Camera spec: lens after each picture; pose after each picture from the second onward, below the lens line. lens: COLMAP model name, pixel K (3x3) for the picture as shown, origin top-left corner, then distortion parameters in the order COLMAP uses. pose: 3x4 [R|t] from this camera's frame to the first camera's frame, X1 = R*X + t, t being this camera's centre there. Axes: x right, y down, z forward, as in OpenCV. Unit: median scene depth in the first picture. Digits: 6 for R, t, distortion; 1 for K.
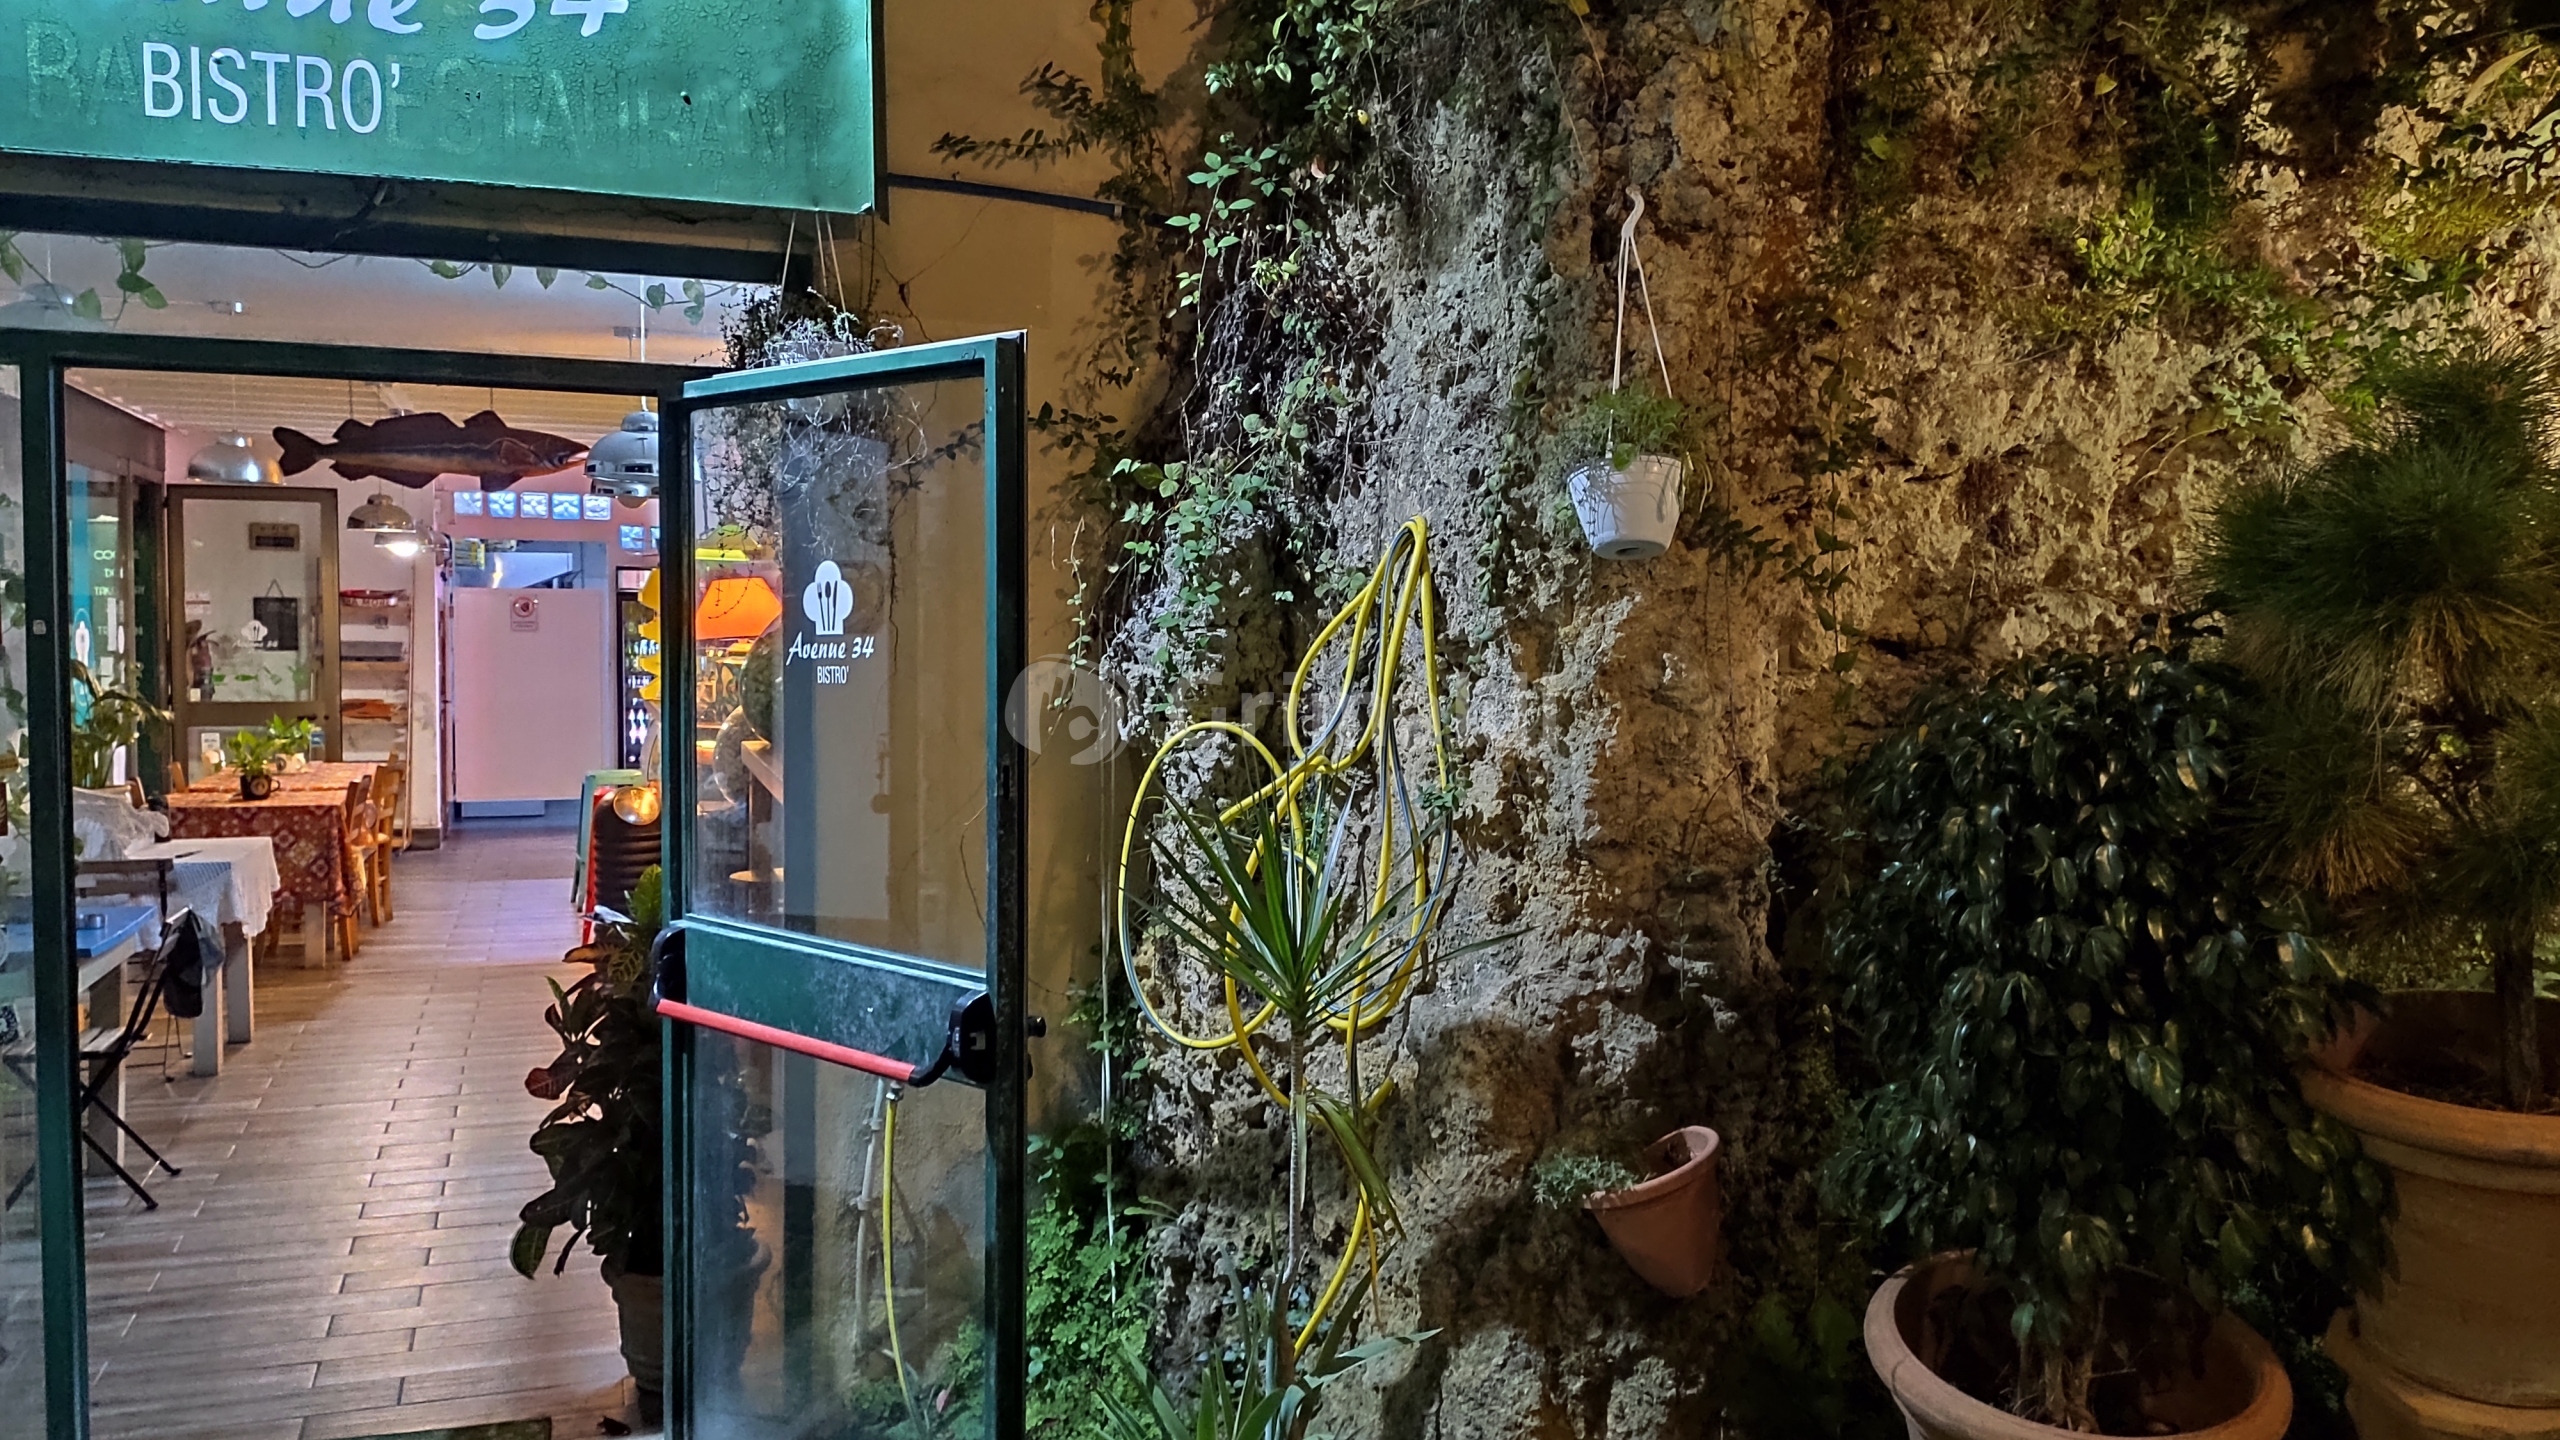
lens RADIAL K [[1914.9, 0, 1298.4], [0, 1914.9, 728.0], [0, 0, 1]] dist [0.089650, -0.128071]
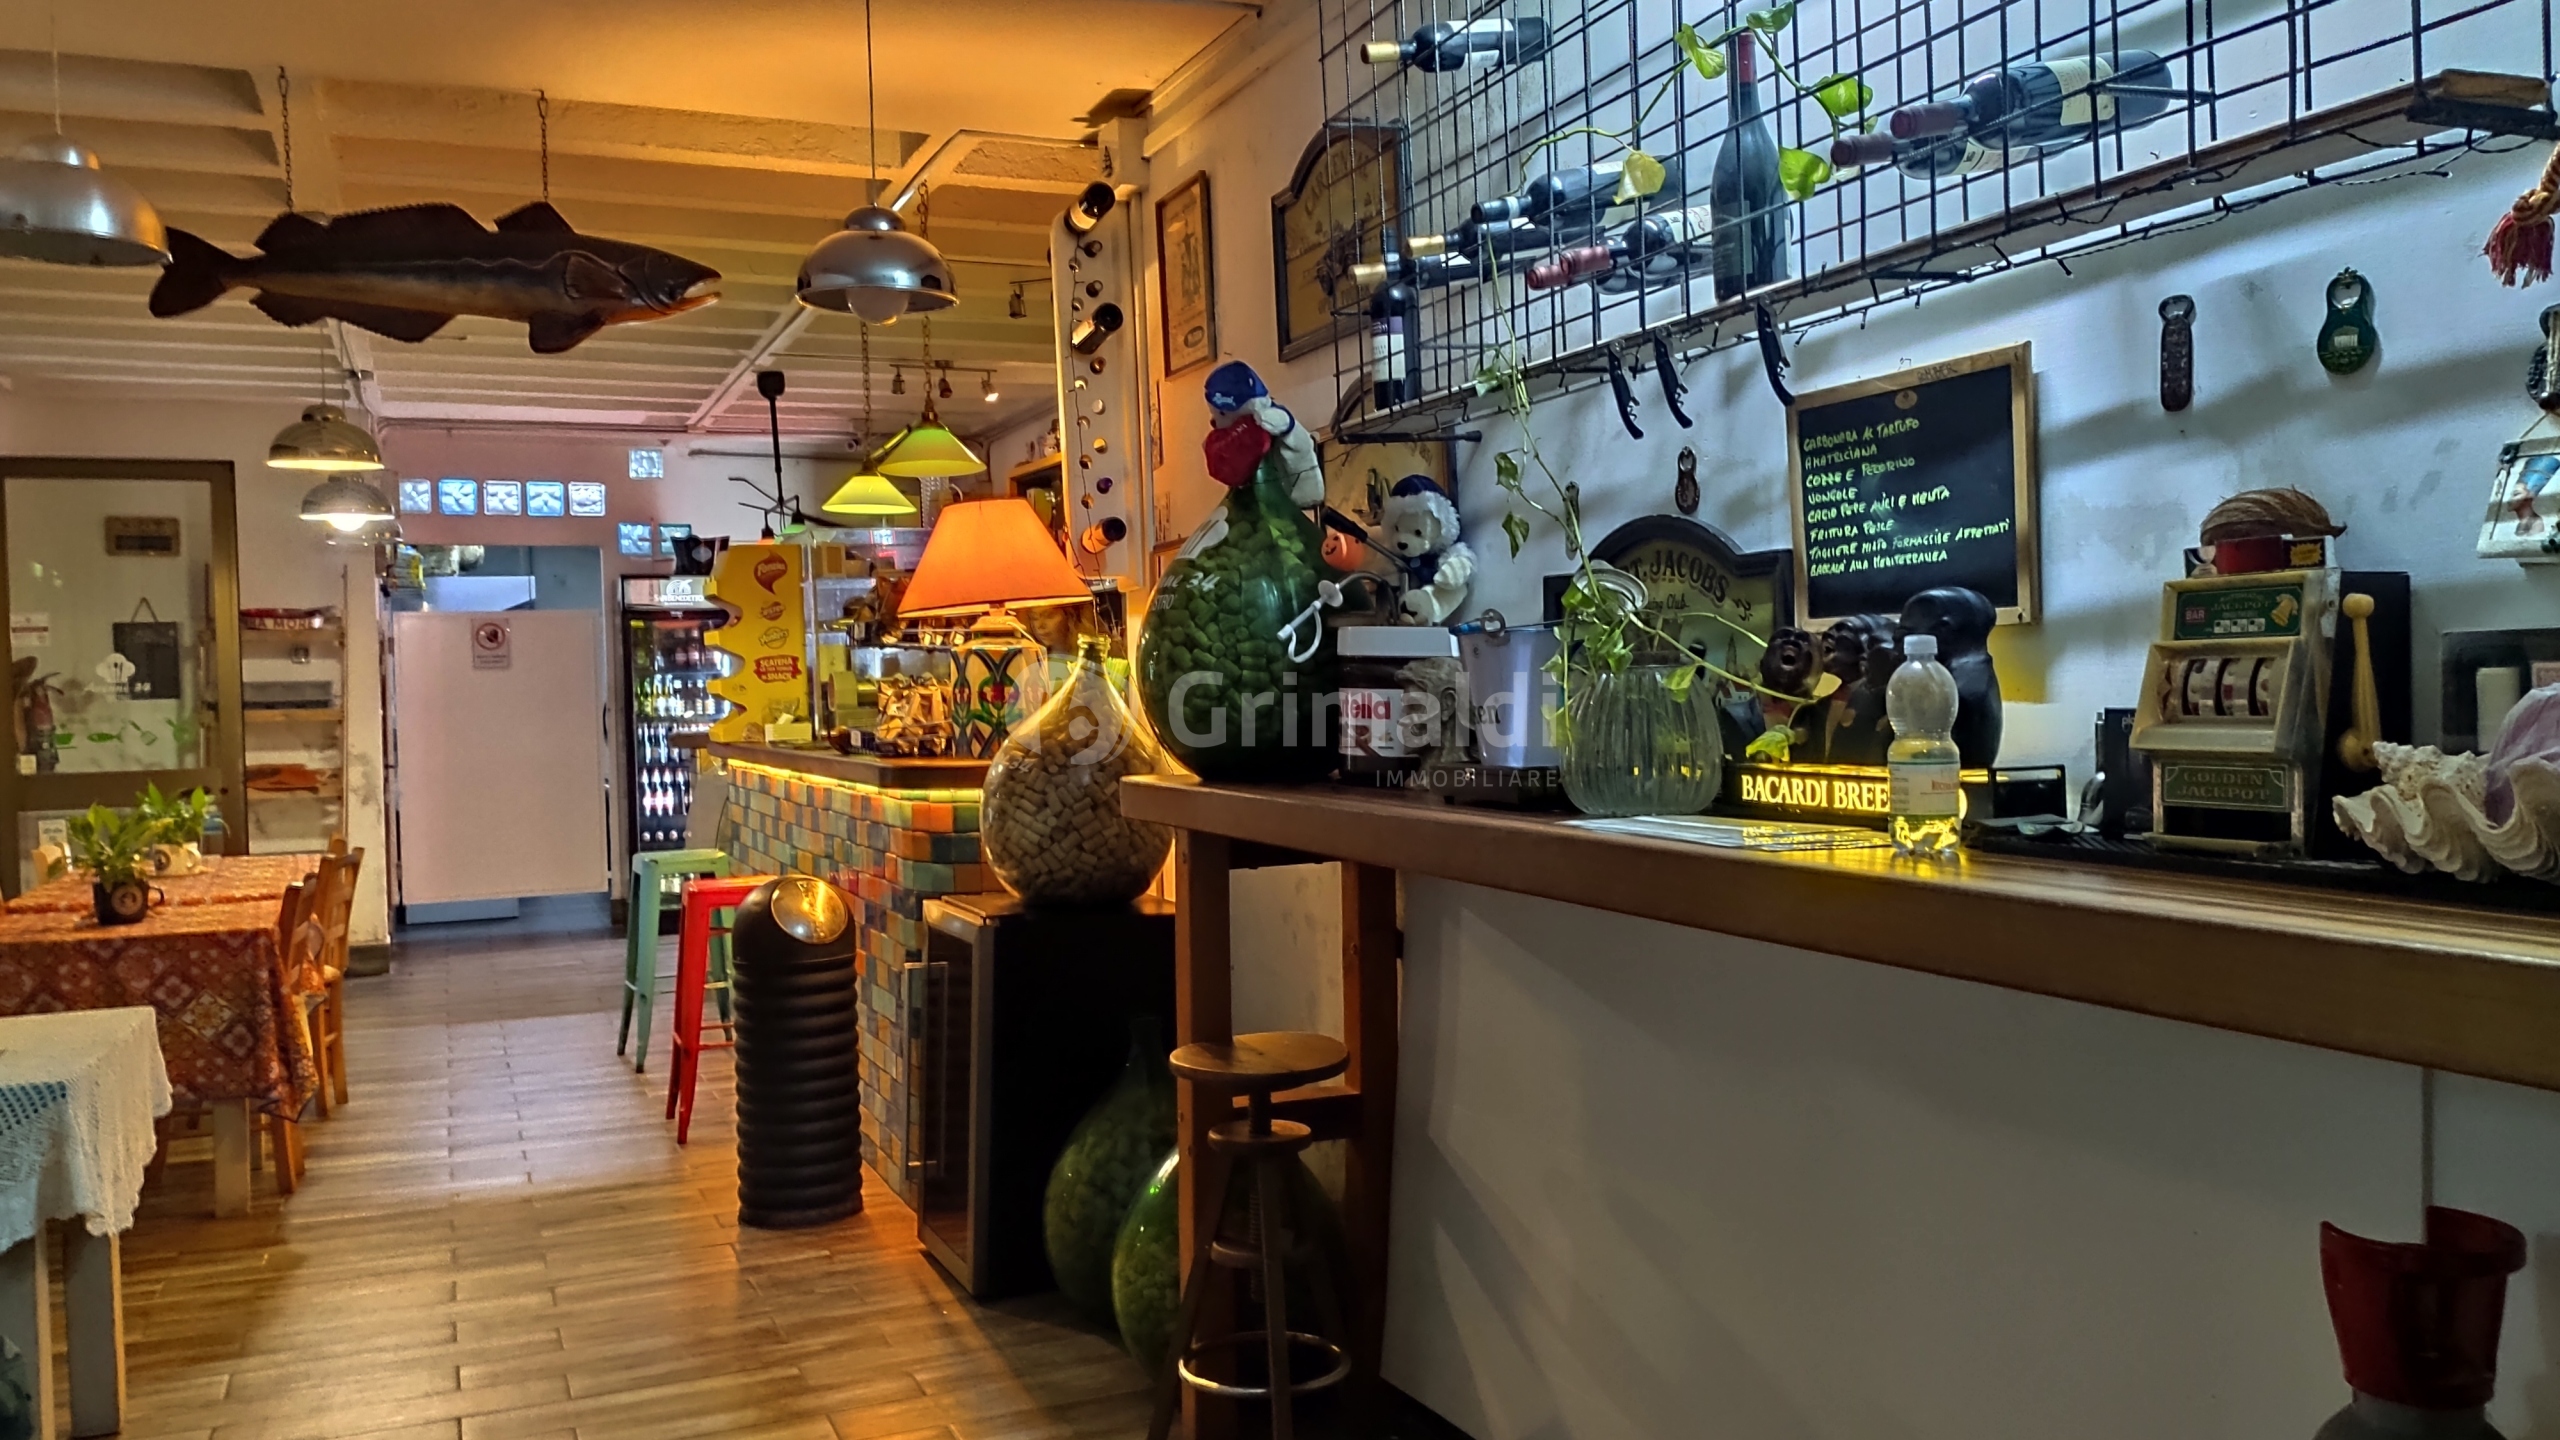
lens RADIAL K [[1914.9, 0, 1298.4], [0, 1914.9, 728.0], [0, 0, 1]] dist [0.089650, -0.128071]
pose [[0.998017, -0.034854, 0.052411, -0.176285], [0.036416, 0.998911, -0.029150, 0.006936], [-0.051338, 0.031001, 0.998200, 0.330030]]
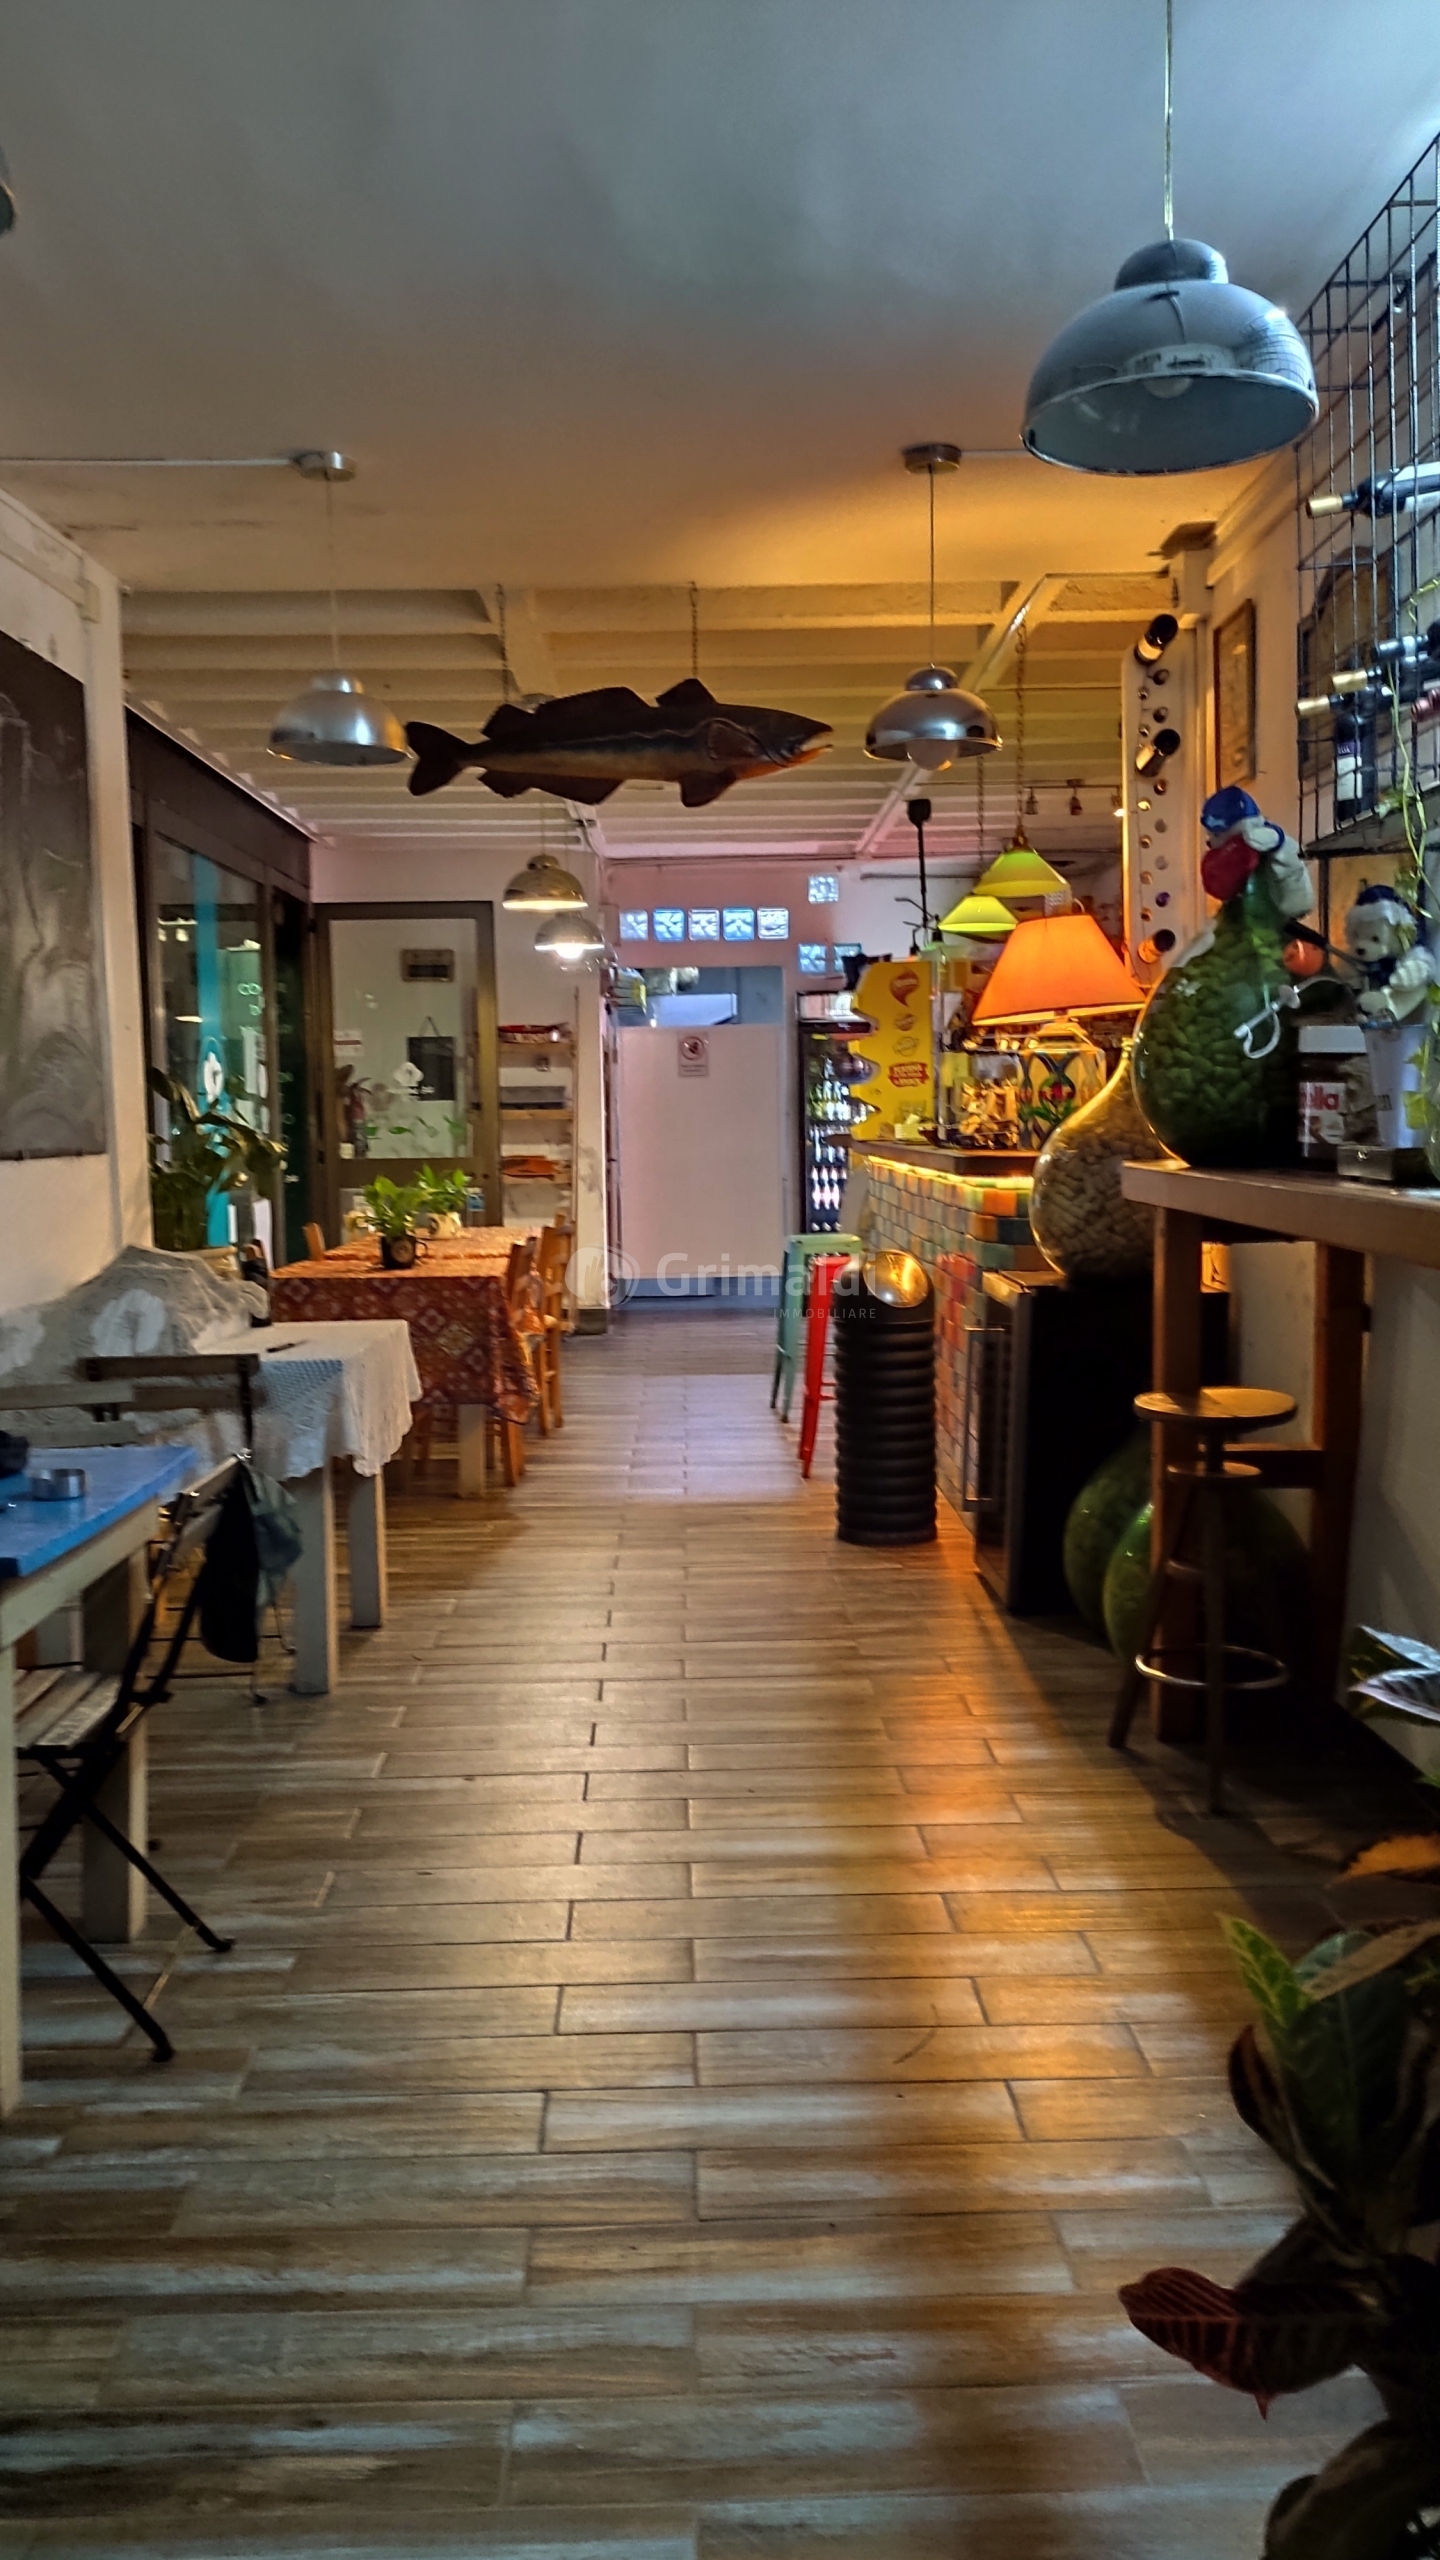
lens RADIAL K [[1931.8, 0, 729.5], [0, 1931.8, 1282.0], [0, 0, 1]] dist [0.087574, -0.134762]
pose [[0.941976, 0.003701, -0.335658, -0.135285], [0.008275, 0.999379, 0.034244, 0.014255], [0.335577, -0.035034, 0.941361, 0.277539]]
